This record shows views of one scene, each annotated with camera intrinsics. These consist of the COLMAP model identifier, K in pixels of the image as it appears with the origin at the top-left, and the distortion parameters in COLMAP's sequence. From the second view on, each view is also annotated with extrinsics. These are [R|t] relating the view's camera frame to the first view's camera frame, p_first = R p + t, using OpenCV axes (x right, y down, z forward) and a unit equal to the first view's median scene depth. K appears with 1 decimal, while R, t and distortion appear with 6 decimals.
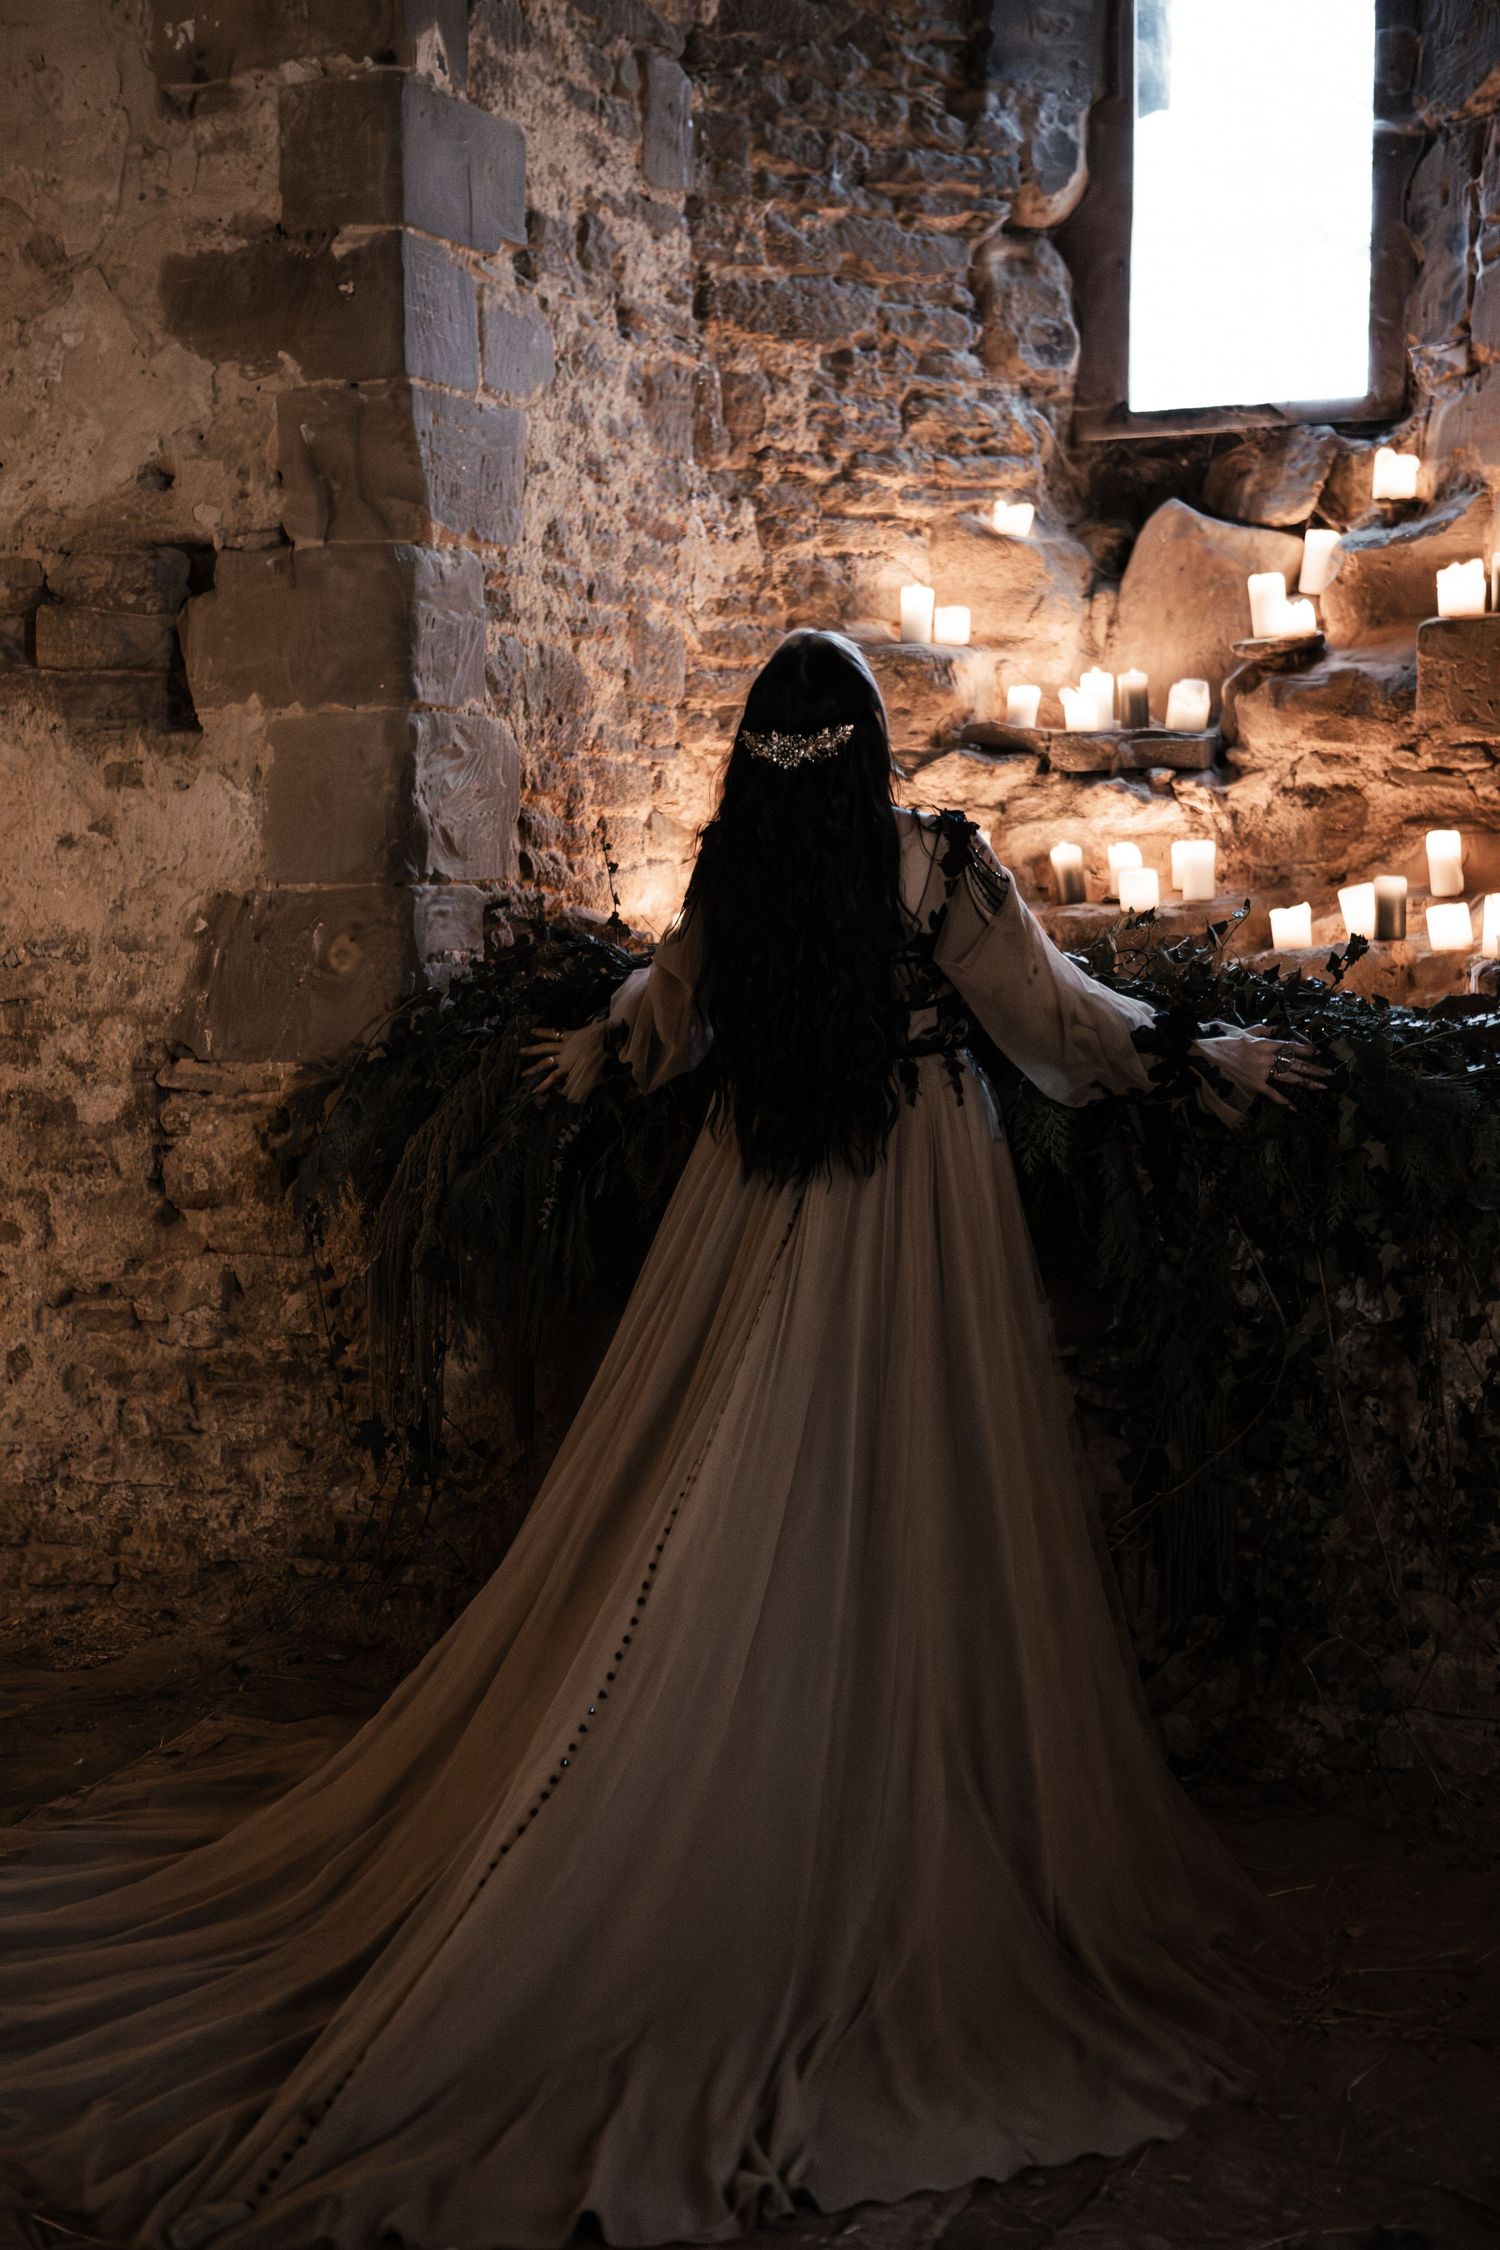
lens RADIAL K [[3262.1, 0, 749.6], [0, 3262.1, 1125.2], [0, 0, 1]] dist [0.031213, 0.053766]
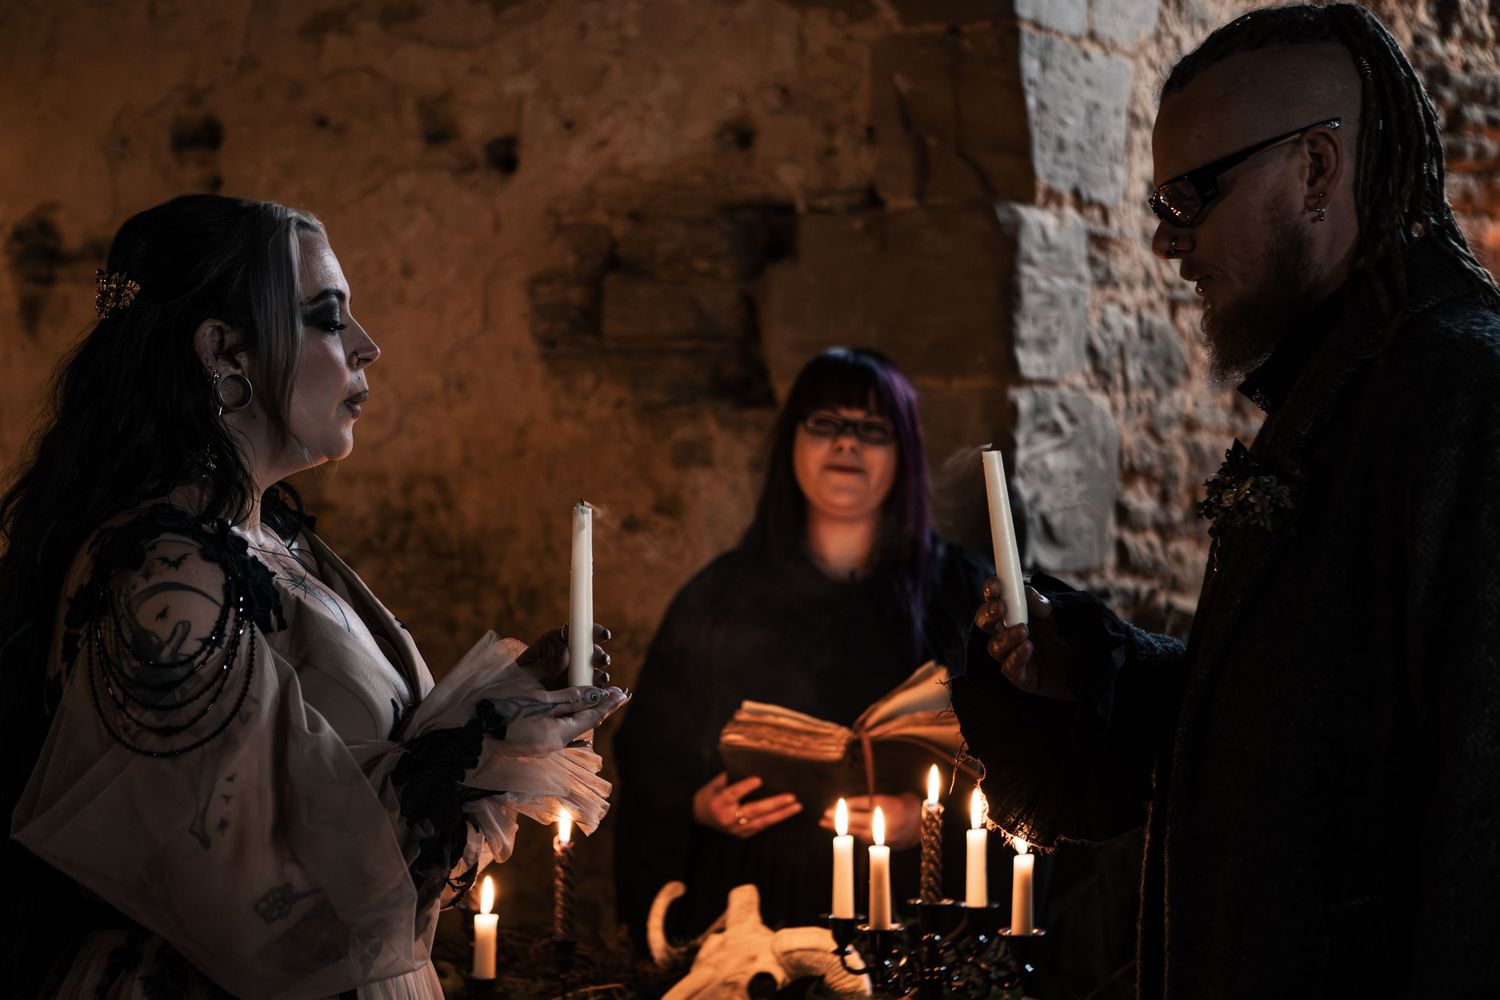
lens RADIAL K [[2744.1, 0, 747.0], [0, 2744.1, 452.8], [0, 0, 1]] dist [0.258467, 0.039709]
pose [[0.990379, 0.006148, -0.138247, -0.060595], [-0.019210, 0.995448, -0.093349, -0.030927], [0.137044, 0.095107, 0.985989, 0.207714]]
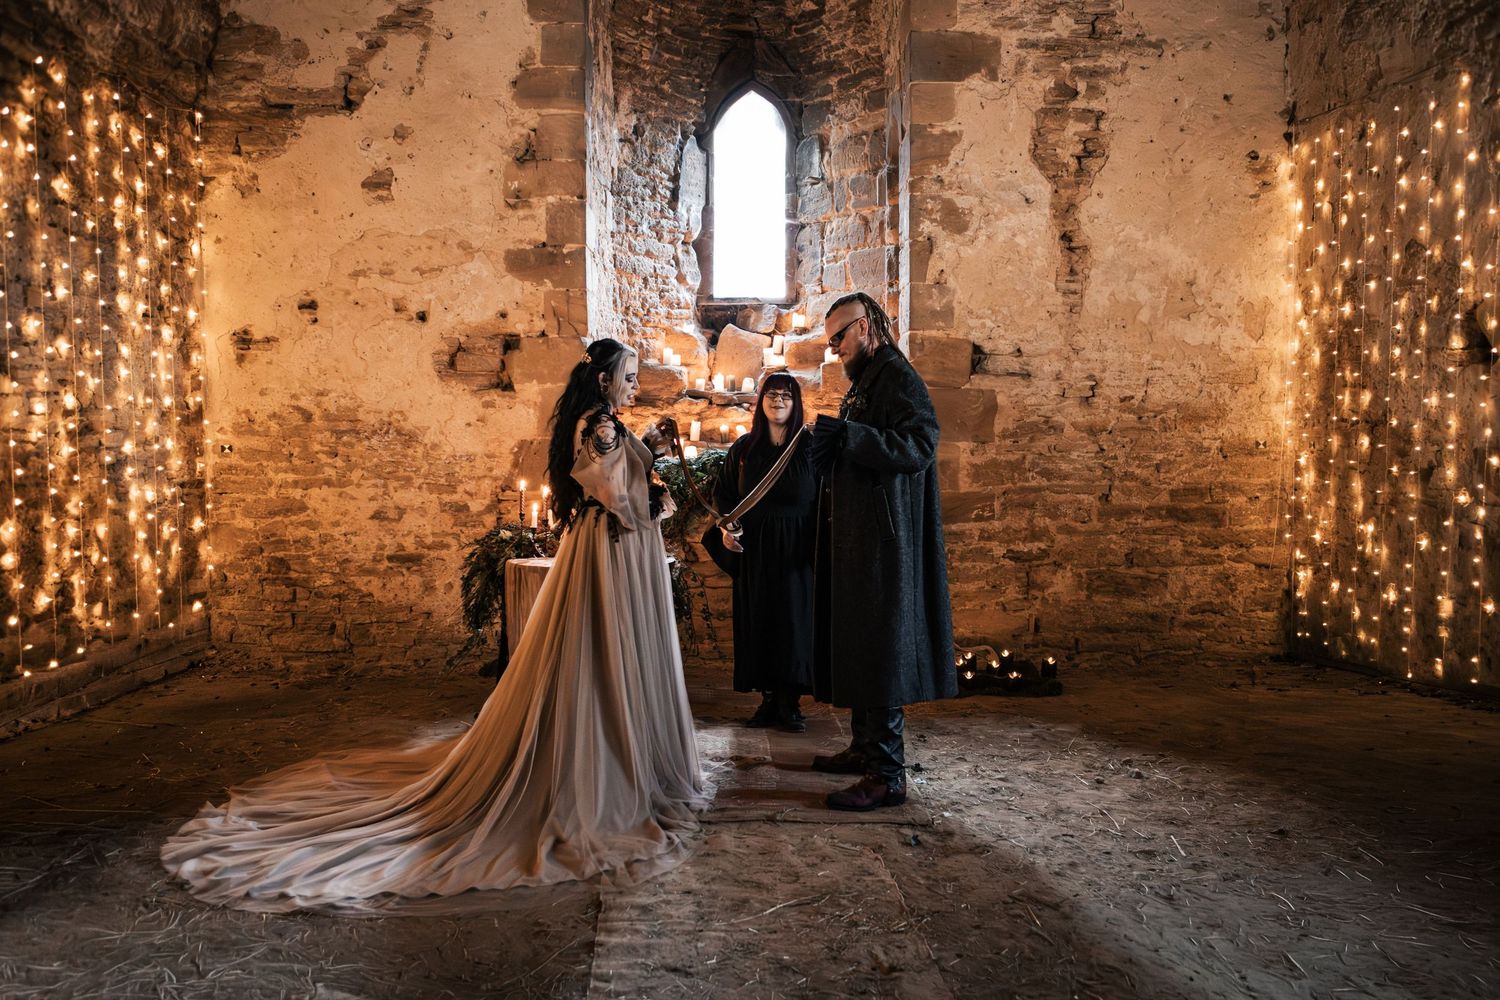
lens RADIAL K [[1294.9, 0, 756.5], [0, 1294.9, 501.2], [0, 0, 1]] dist [-0.080674, 0.012066]
pose [[0.923032, -0.019621, 0.384221, -0.388861], [0.030226, 0.999310, -0.021581, 0.022632], [-0.383533, 0.031534, 0.922989, -0.254923]]
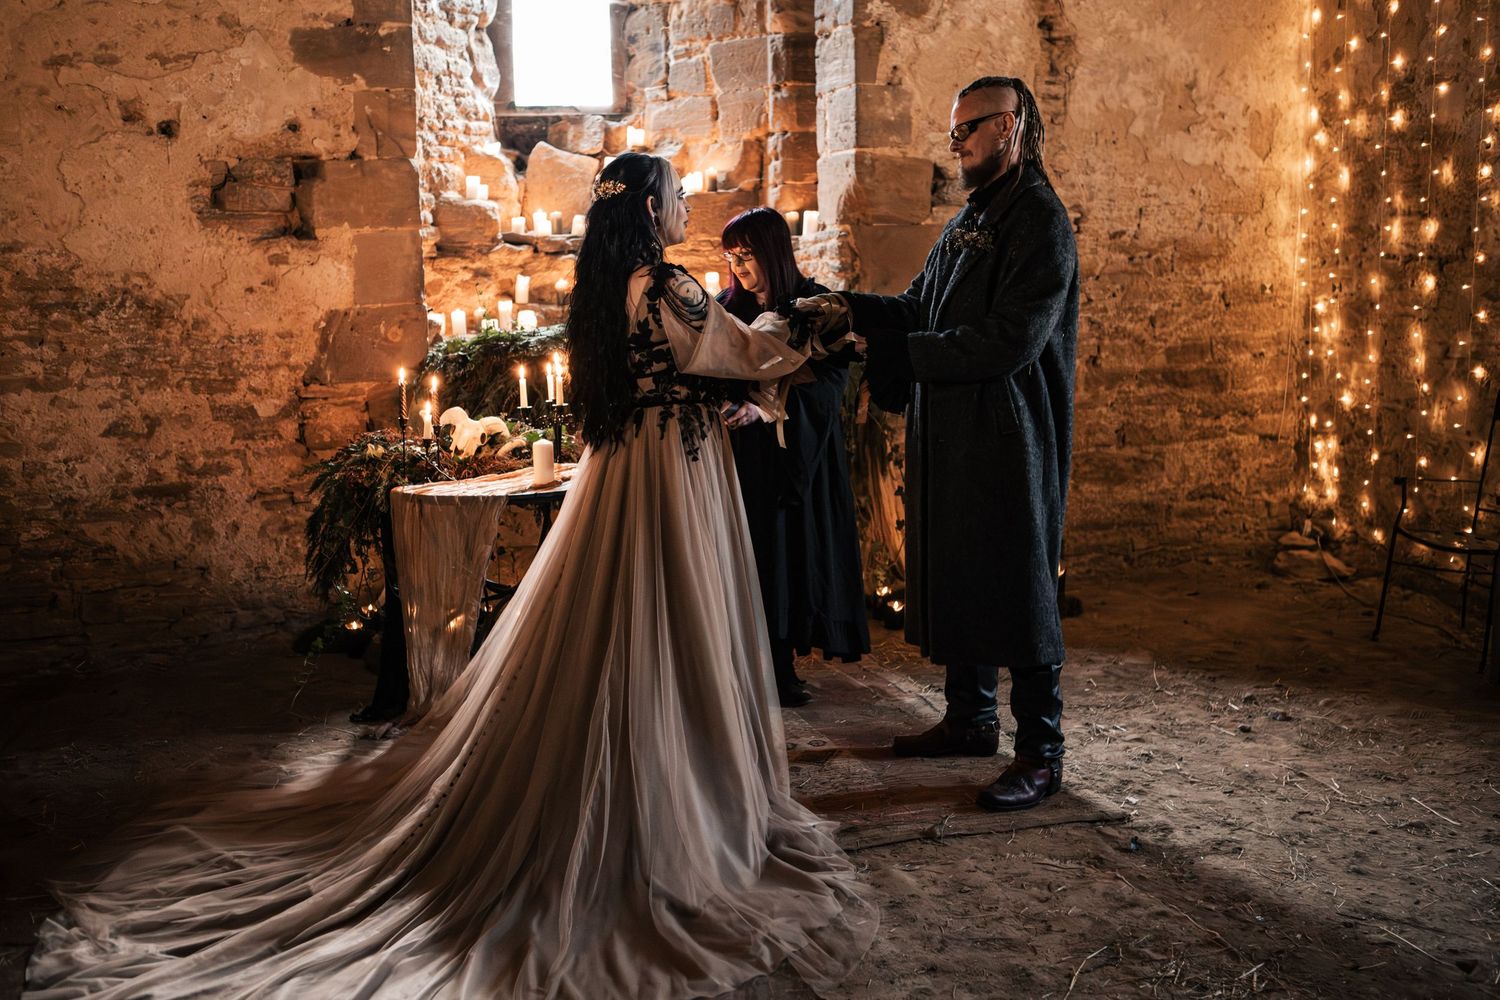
lens RADIAL K [[1546.2, 0, 752.5], [0, 1546.2, 499.2], [0, 0, 1]] dist [-0.077930, 0.118674]
pose [[0.783781, -0.107236, 0.611710, -0.525571], [0.073791, 0.994082, 0.079720, -0.003249], [-0.616638, -0.017344, 0.787055, -0.025109]]
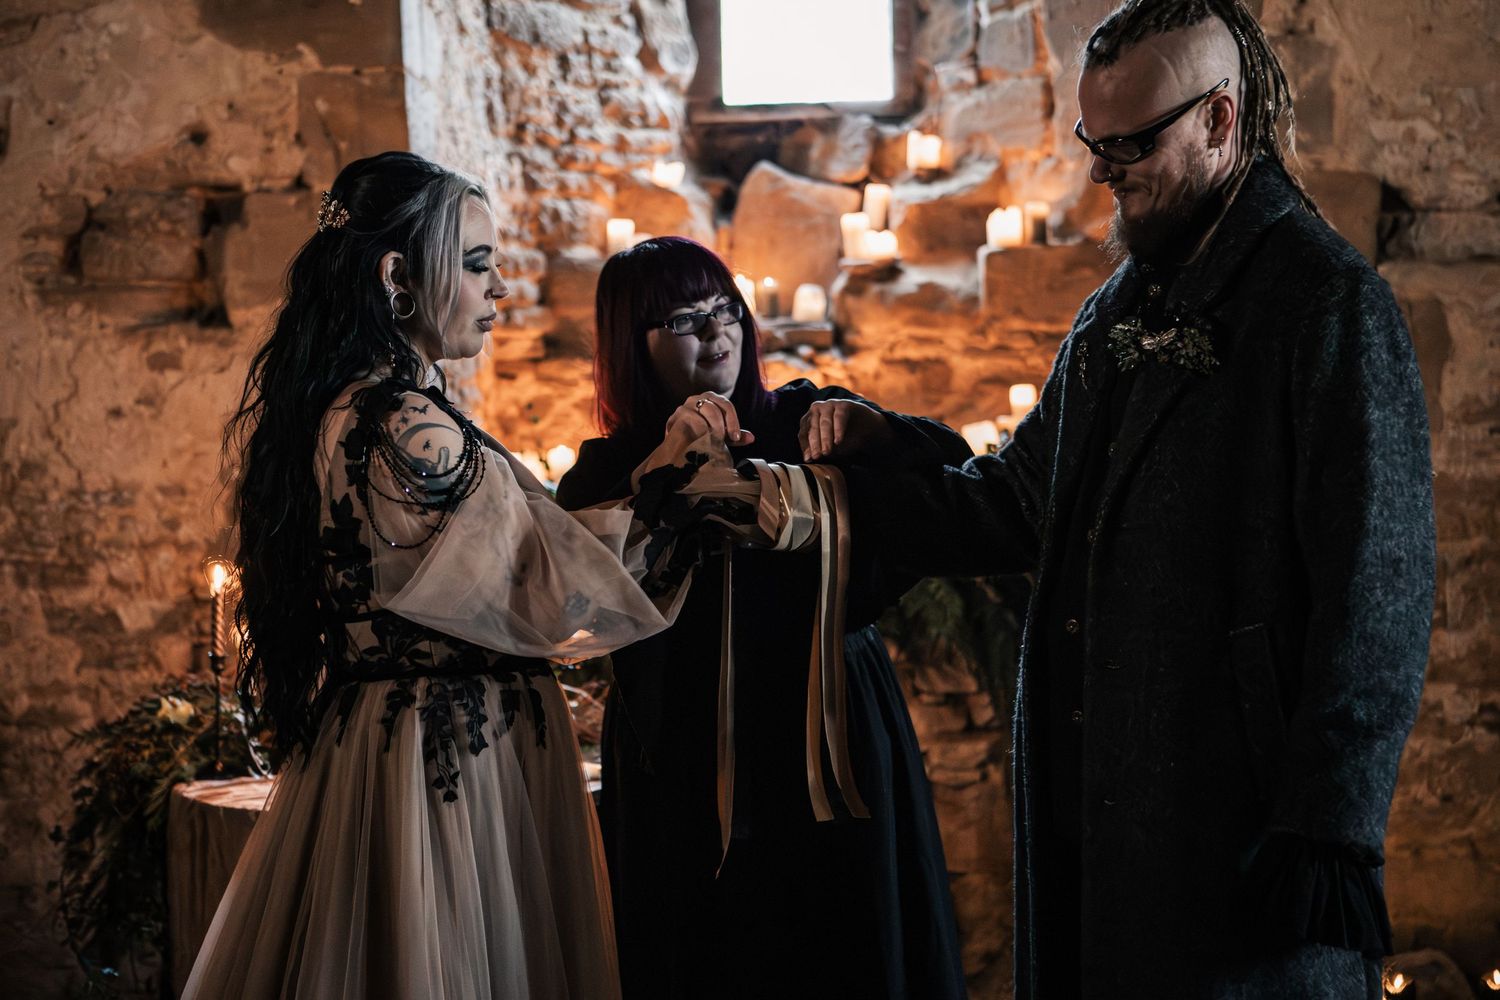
lens RADIAL K [[2324.5, 0, 750.9], [0, 2324.5, 482.6], [0, 0, 1]] dist [0.036417, 0.118316]
pose [[0.932424, -0.030220, 0.360101, -0.272881], [0.047083, 0.998162, -0.038146, -0.010760], [-0.358287, 0.052523, 0.932133, 0.045977]]
